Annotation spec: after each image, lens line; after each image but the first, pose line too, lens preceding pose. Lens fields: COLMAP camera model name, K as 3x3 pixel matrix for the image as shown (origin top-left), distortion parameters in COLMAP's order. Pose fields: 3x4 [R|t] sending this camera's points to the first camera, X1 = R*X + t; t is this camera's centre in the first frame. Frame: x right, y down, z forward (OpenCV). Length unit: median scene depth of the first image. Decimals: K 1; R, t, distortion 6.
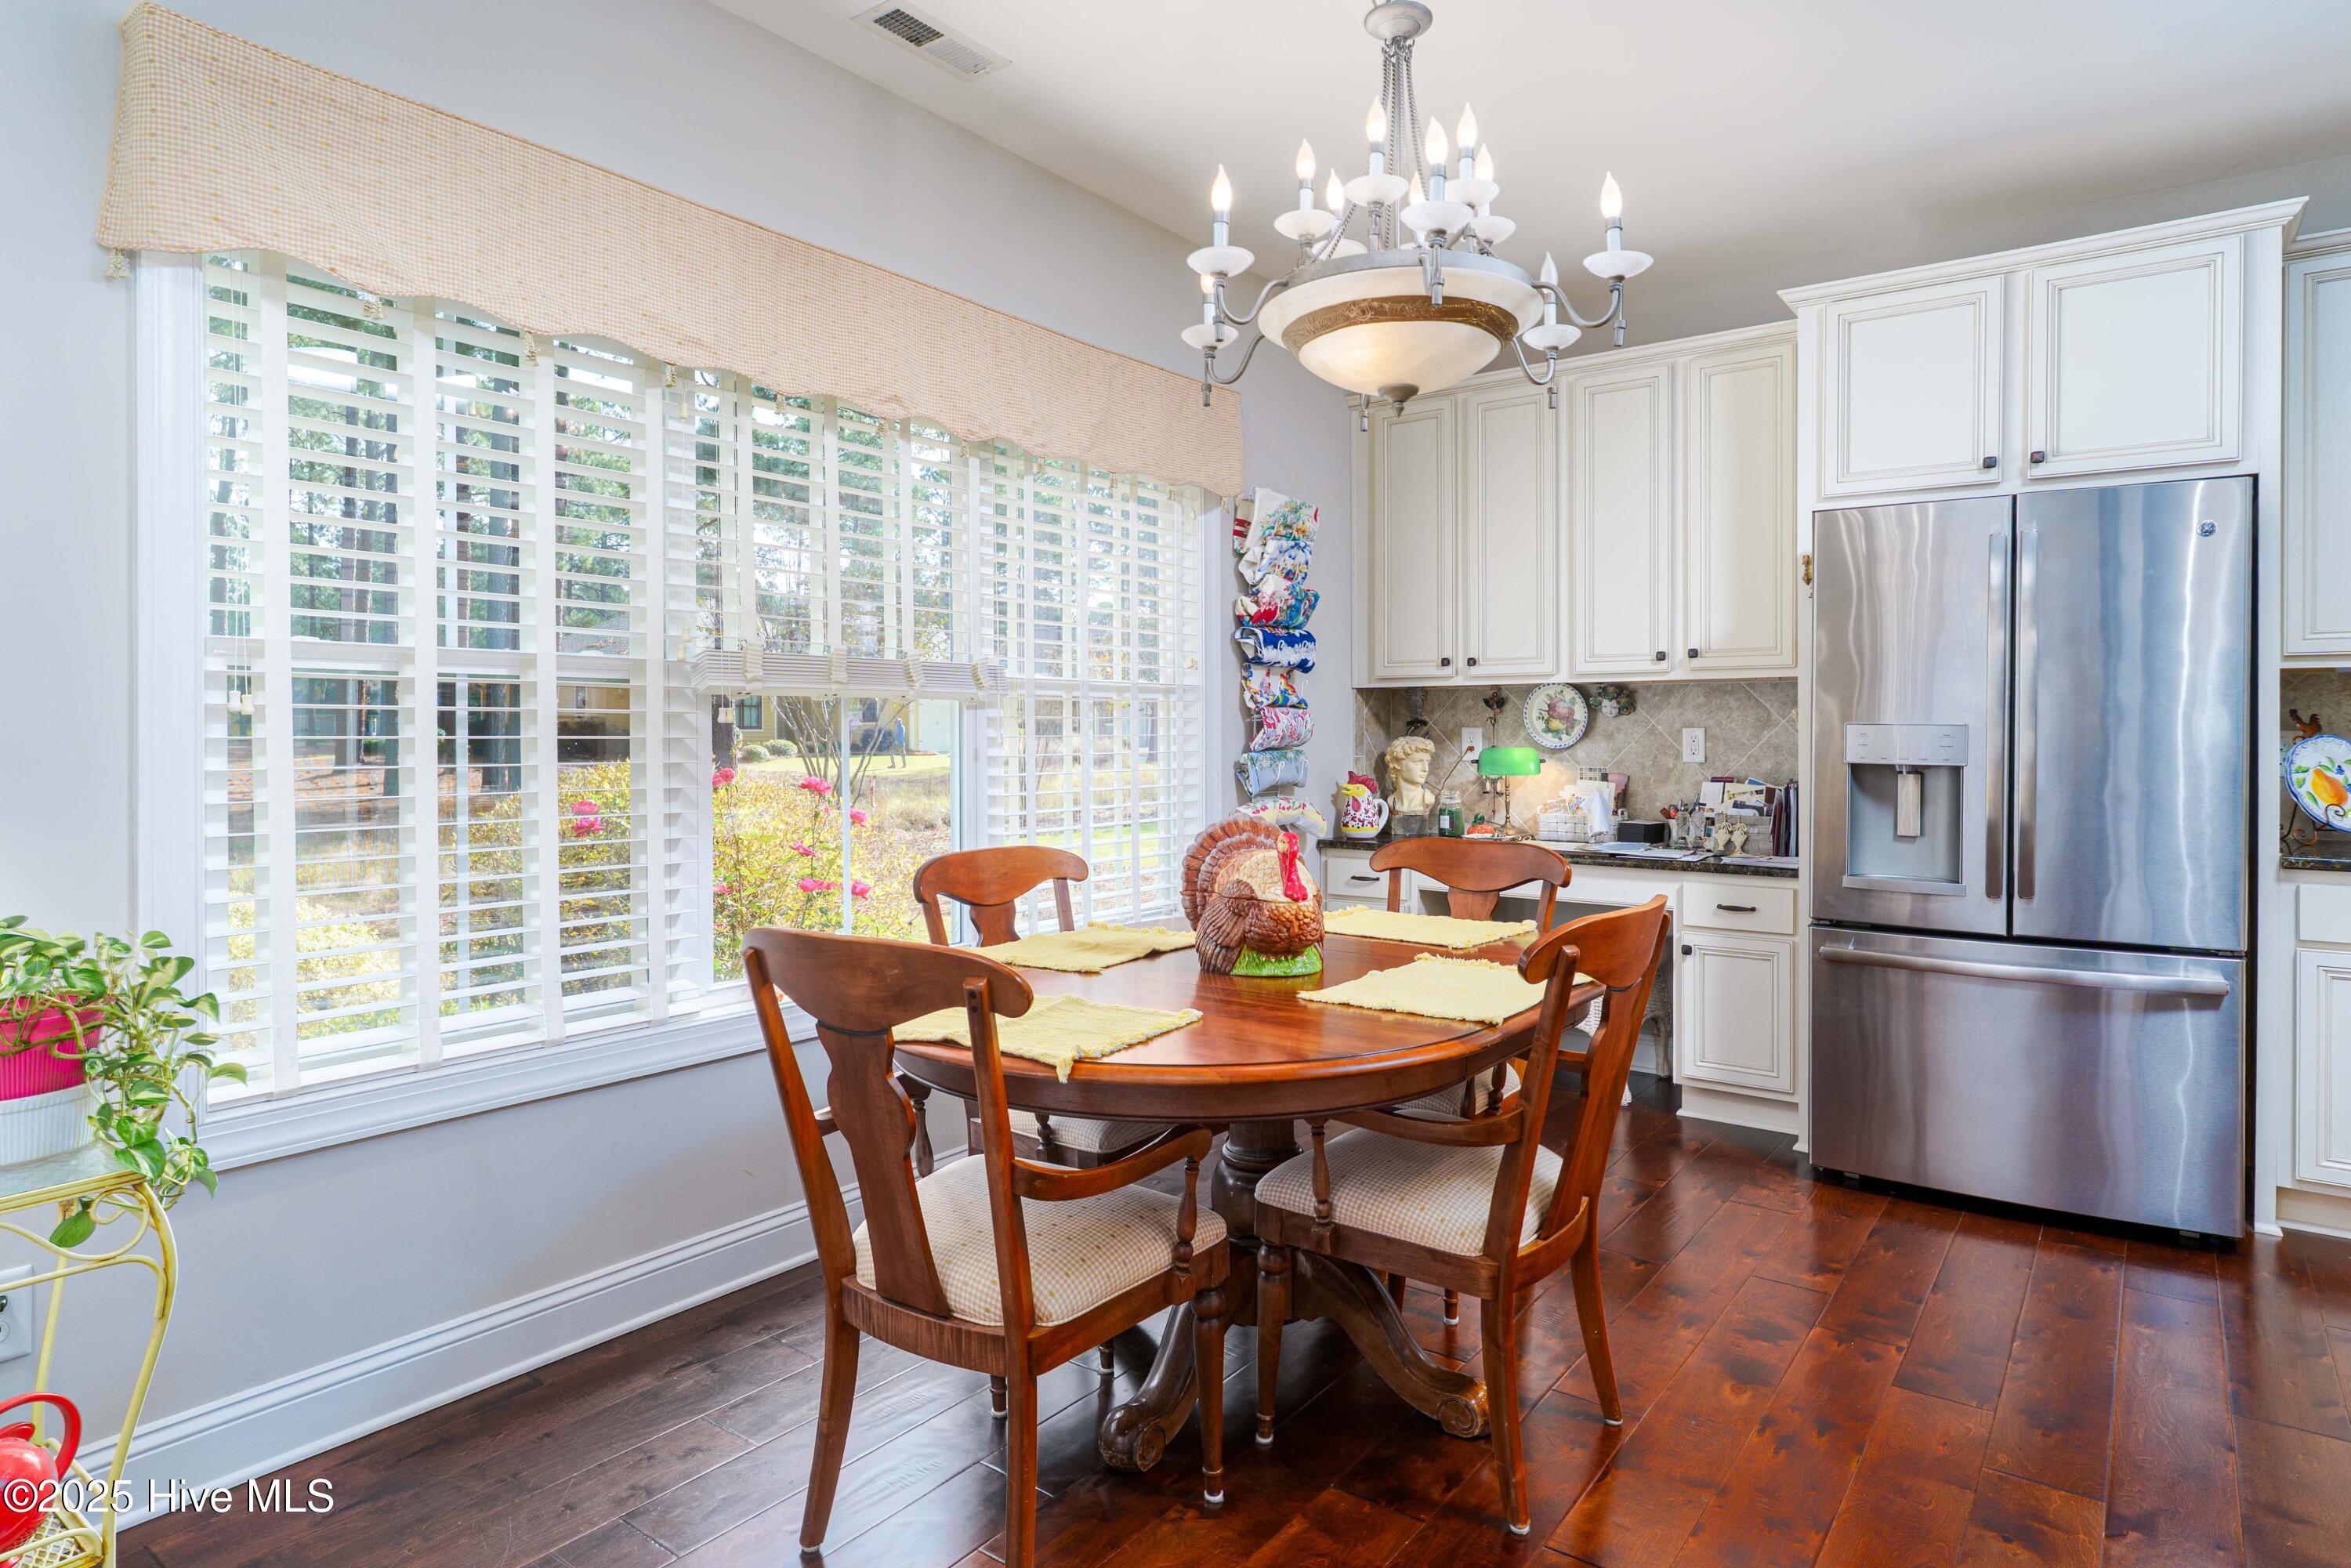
lens RADIAL K [[1299.6, 0, 1190.0], [0, 1299.6, 733.0], [0, 0, 1]] dist [-0.005618, 0.000417]
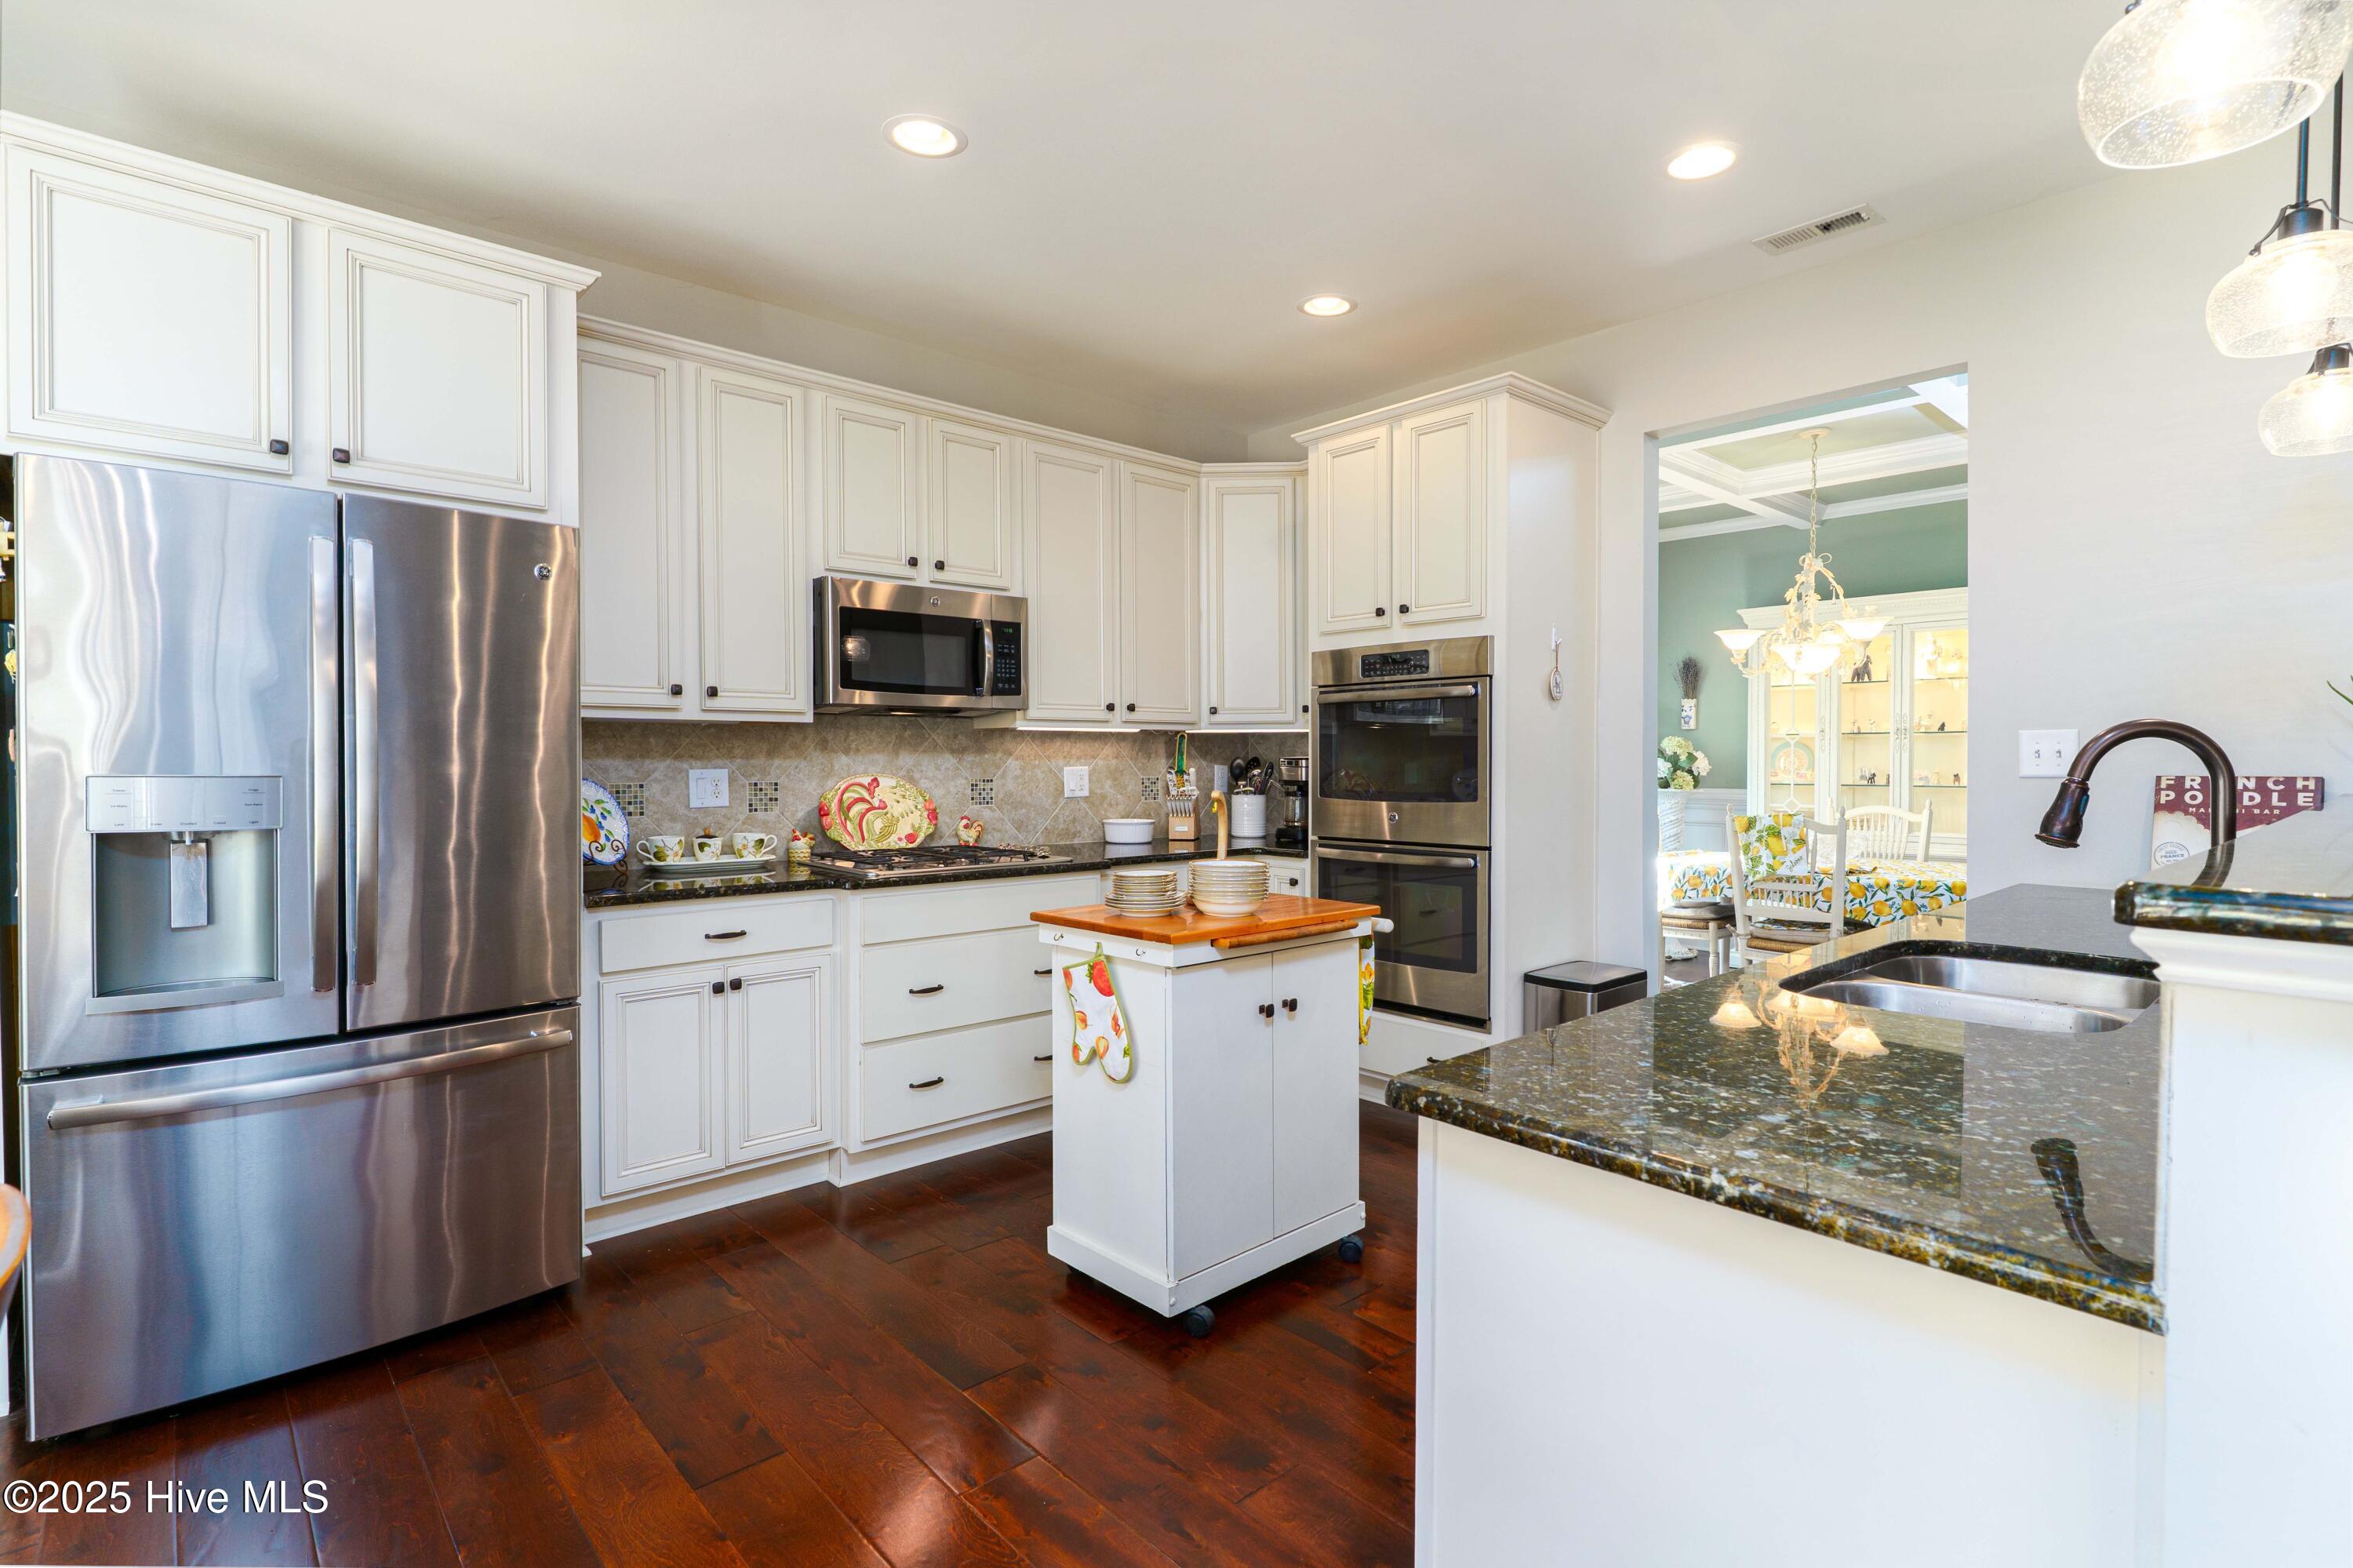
lens RADIAL K [[1126.7, 0, 1171.1], [0, 1126.7, 781.4], [0, 0, 1]] dist [-0.006450, 0.000945]
pose [[0.210364, -0.022950, 0.977354, 0.037843], [0.002697, 0.999734, 0.022895, -0.012593], [-0.977619, -0.002181, 0.210370, 0.245699]]
